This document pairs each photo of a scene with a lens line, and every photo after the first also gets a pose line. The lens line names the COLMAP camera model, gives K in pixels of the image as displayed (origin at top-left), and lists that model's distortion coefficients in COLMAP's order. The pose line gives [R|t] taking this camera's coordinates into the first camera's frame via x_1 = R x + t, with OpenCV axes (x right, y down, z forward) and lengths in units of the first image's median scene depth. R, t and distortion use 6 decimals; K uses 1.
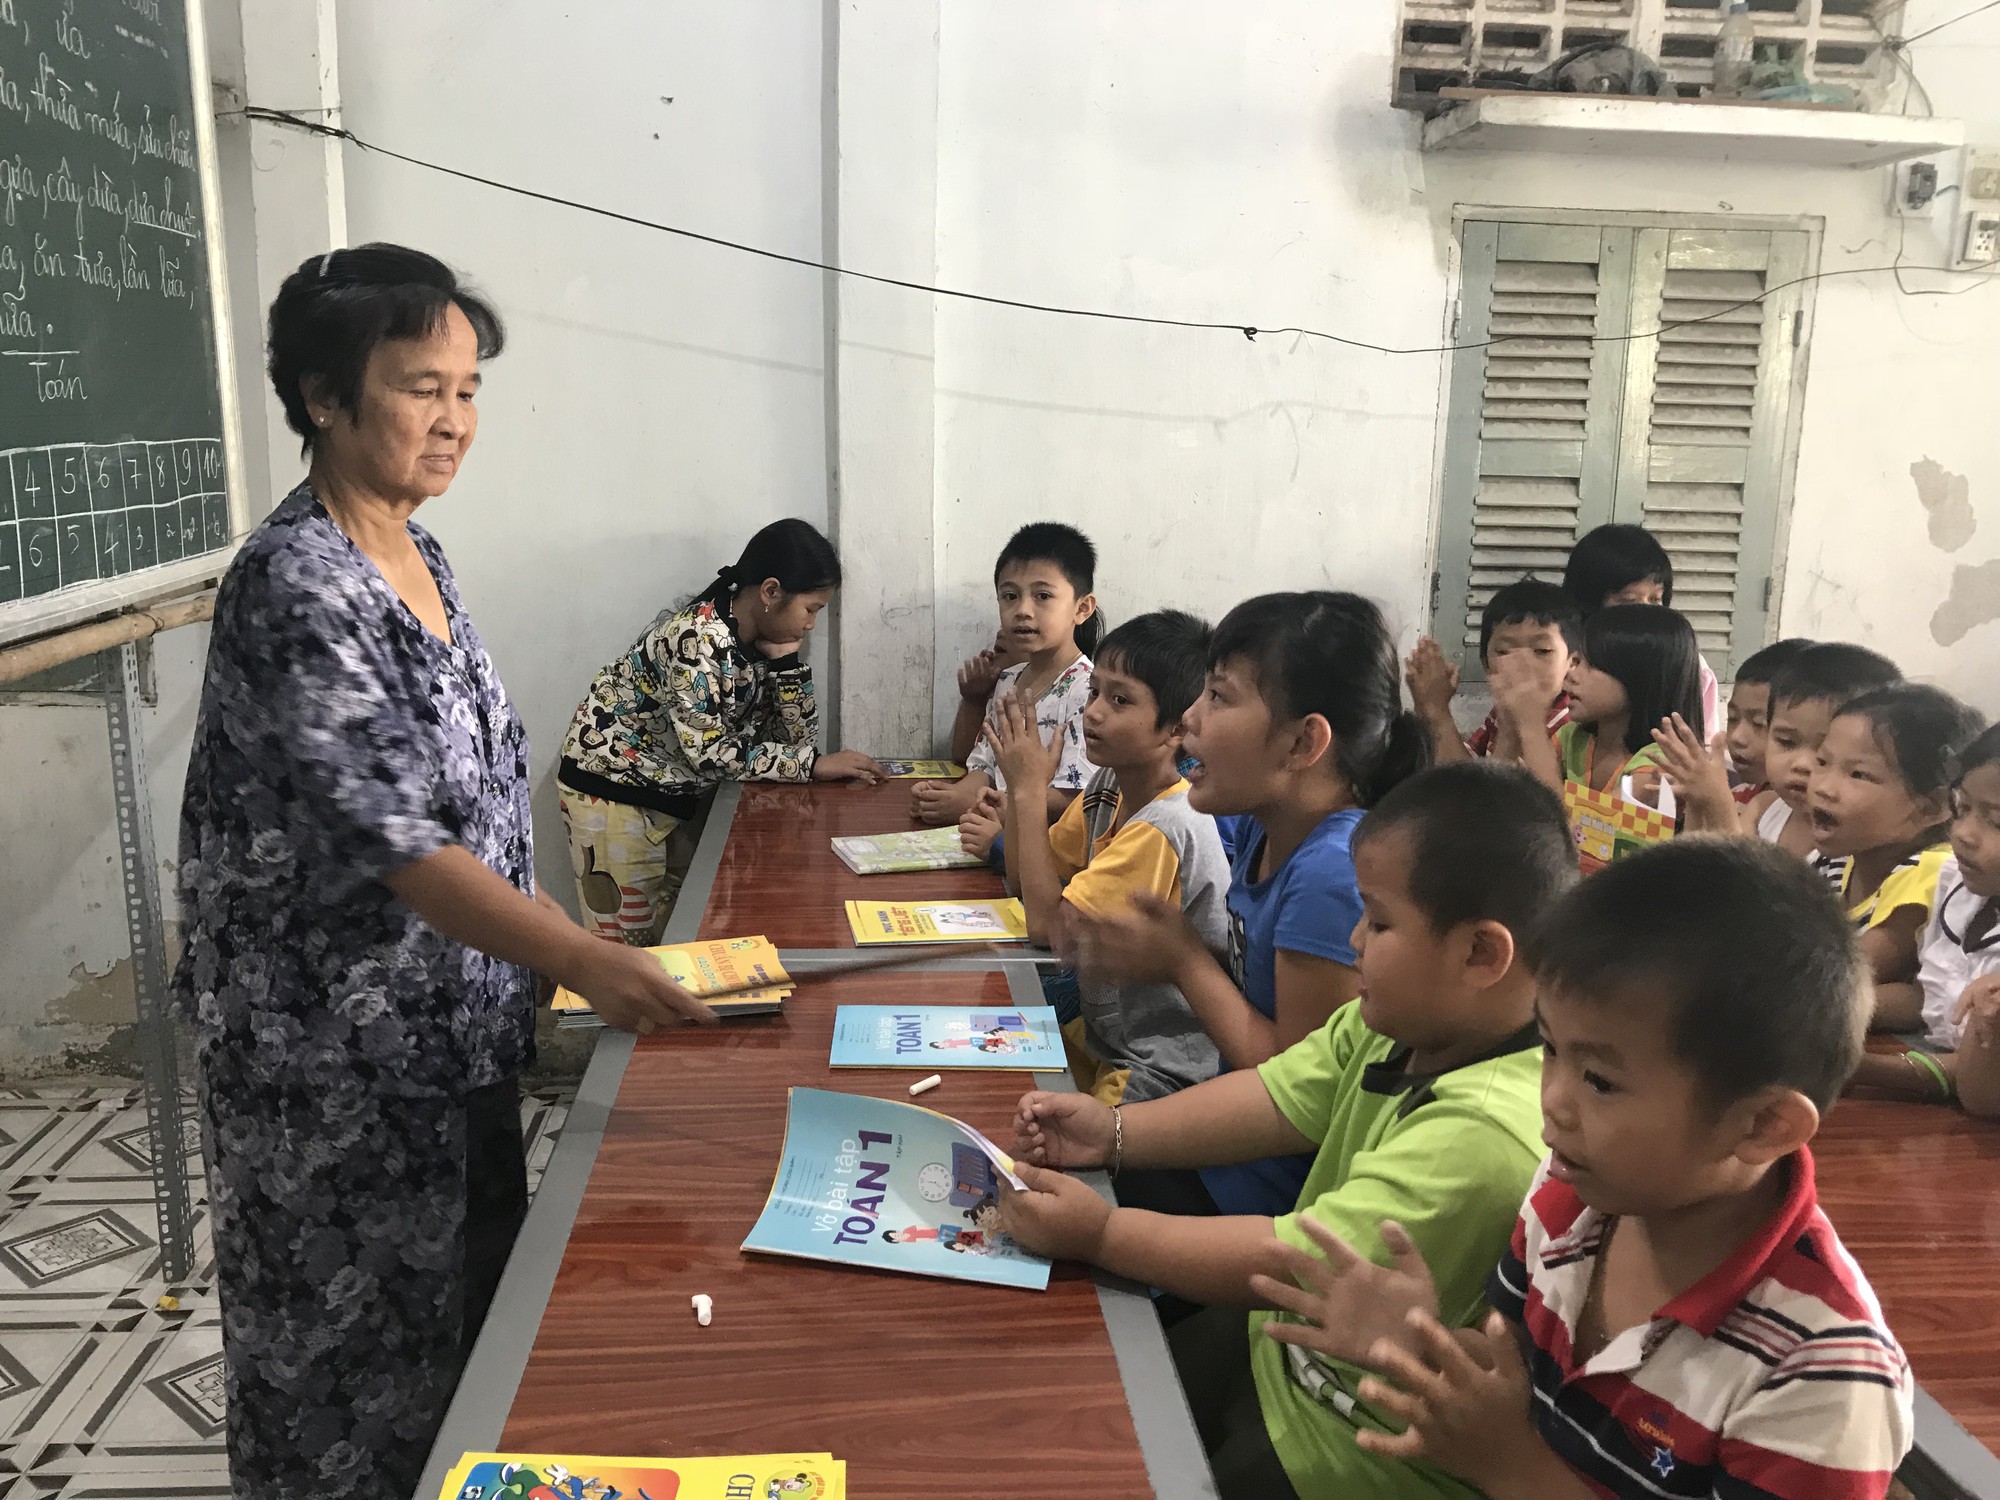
lens RADIAL K [[1702.9, 0, 1000.0], [0, 1702.9, 750.0], [0, 0, 1]] dist [0.000441, -0.009624]
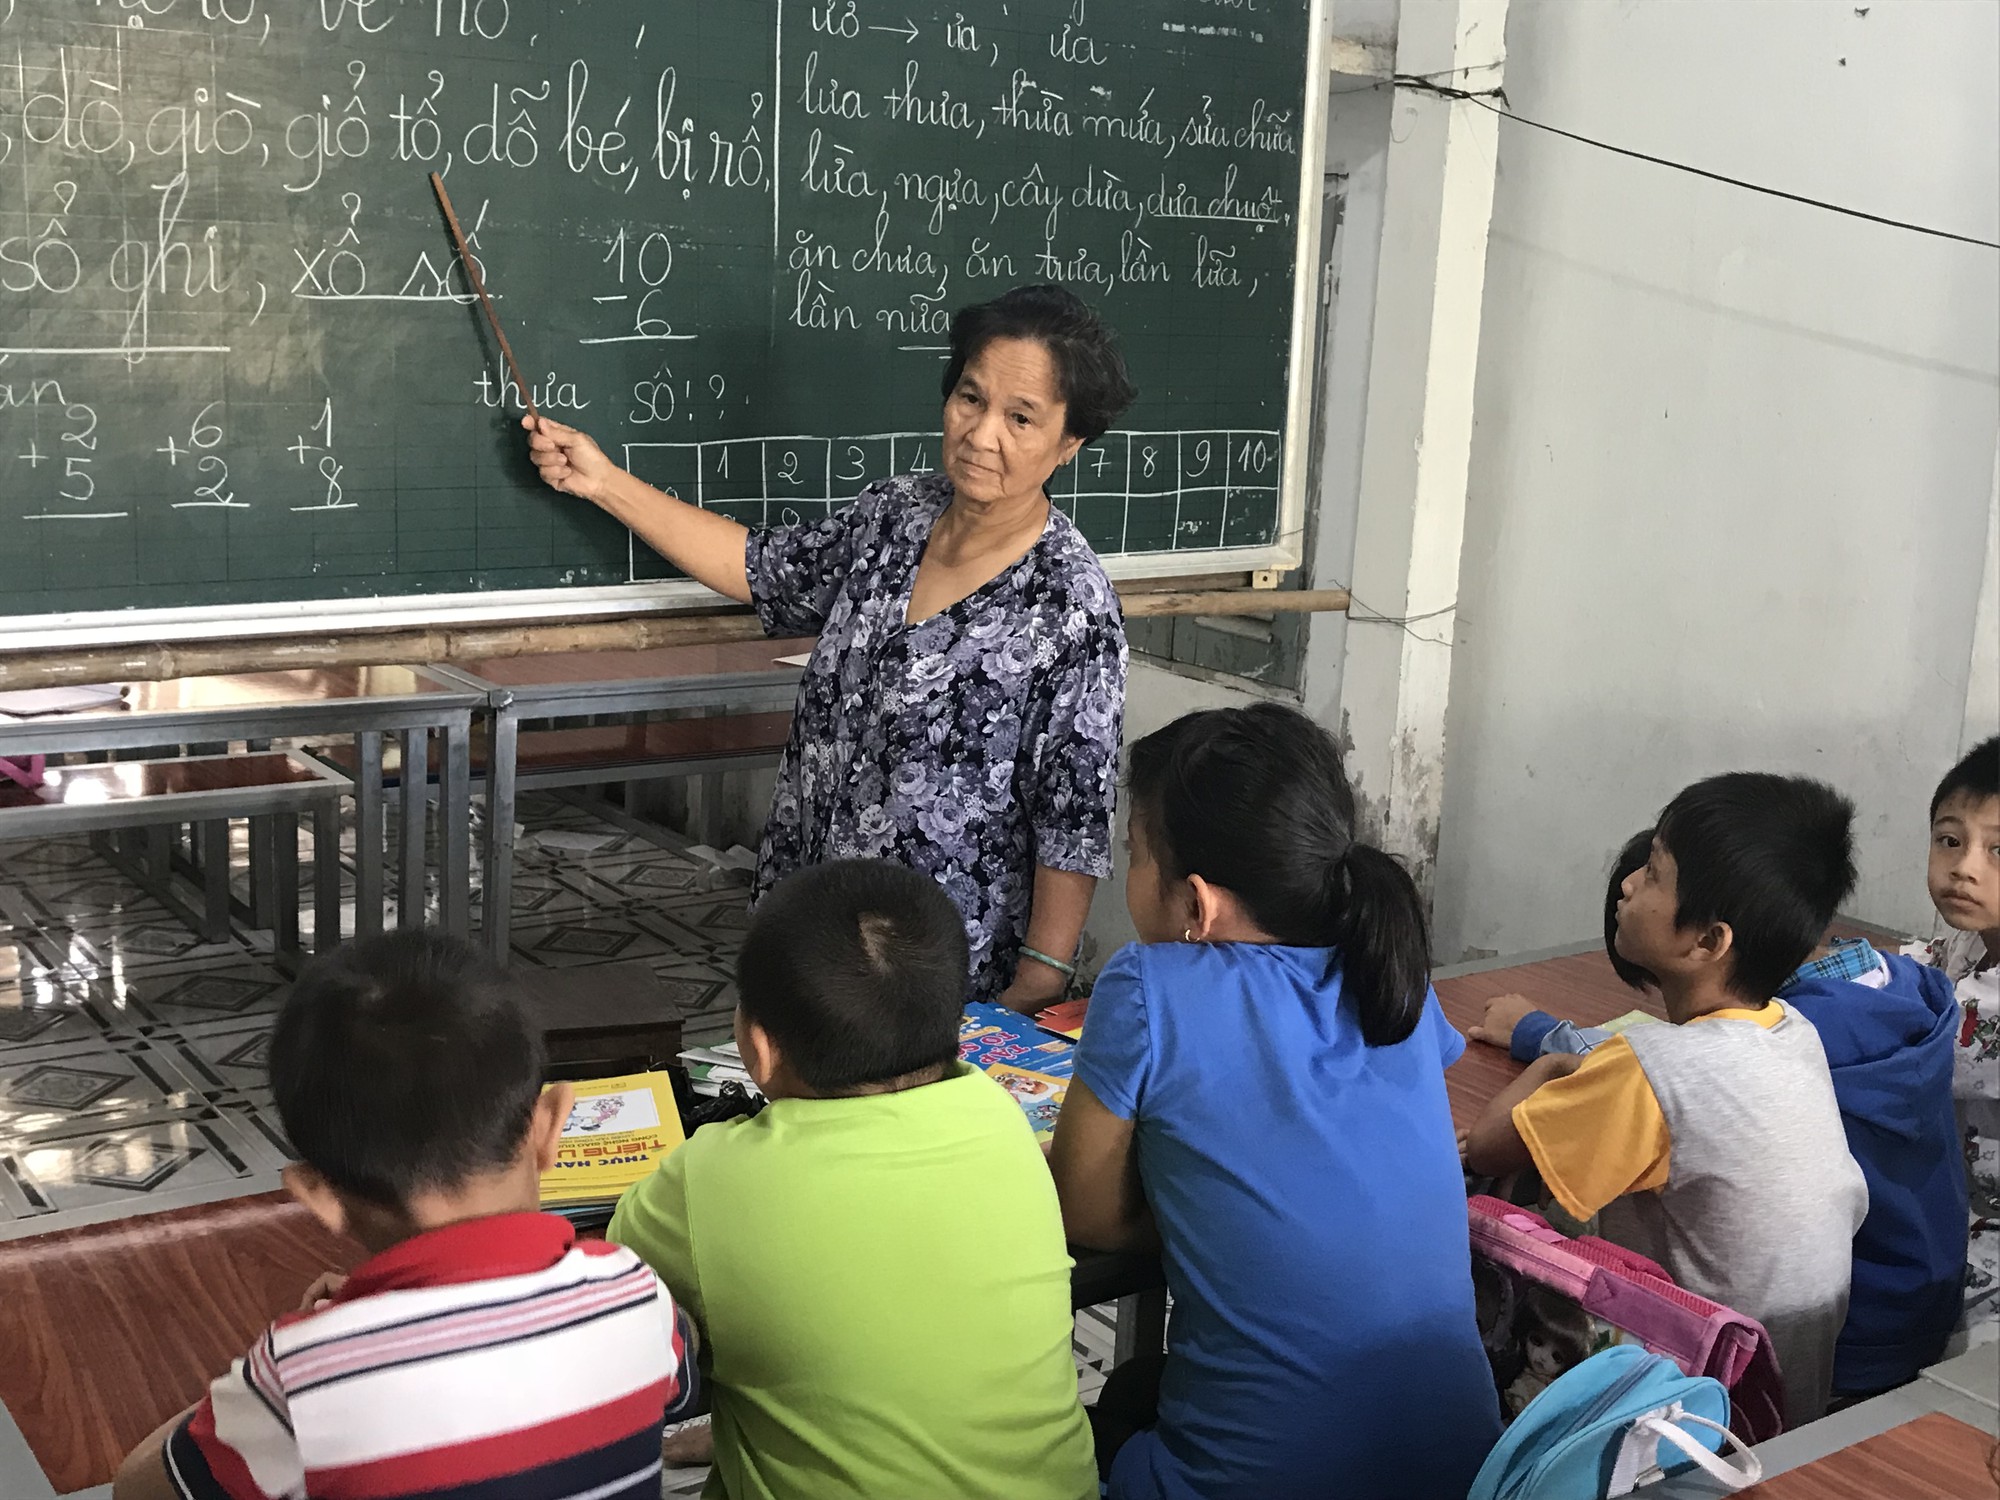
lens RADIAL K [[2341.5, 0, 1000.0], [0, 2341.5, 750.0], [0, 0, 1]] dist [0.011388, -0.011608]
pose [[0.507903, 0.171431, -0.844184, 0.557689], [-0.197264, 0.977102, 0.079739, -0.078595], [0.838523, 0.126027, 0.530090, 0.191990]]
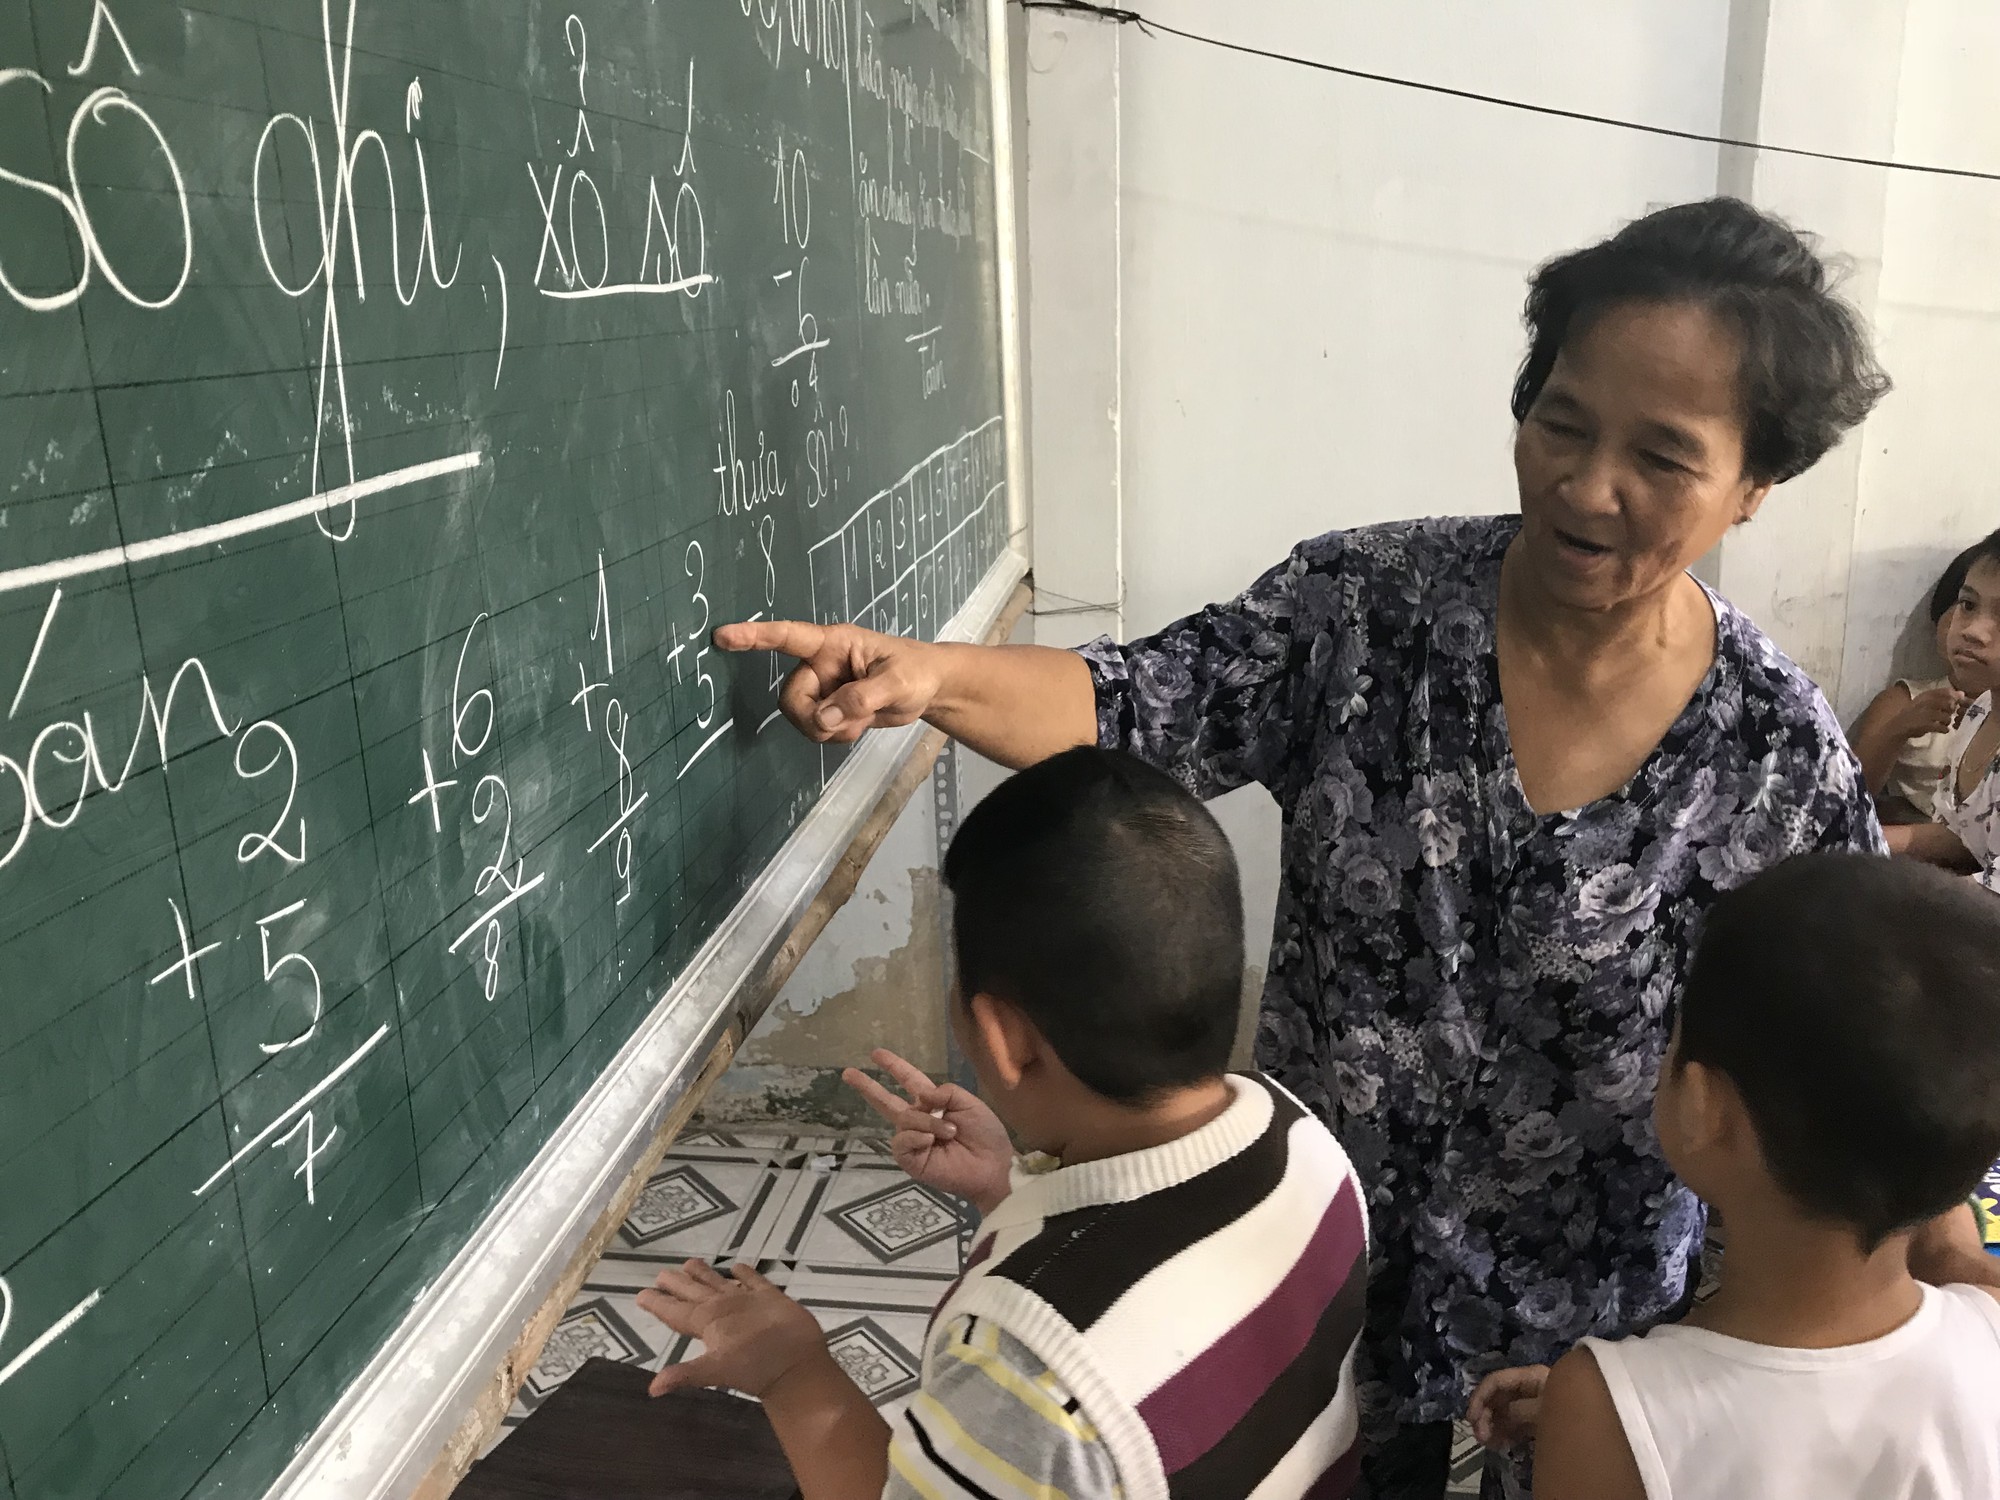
lens RADIAL K [[1619.1, 0, 927.6], [0, 1619.1, 748.1], [0, 0, 1]] dist [0.084855, -0.157926]
pose [[0.969641, 0.011110, -0.244281, -0.285139], [0.004632, 0.997954, 0.063774, -0.070200], [0.244490, -0.062970, 0.967605, 0.214035]]
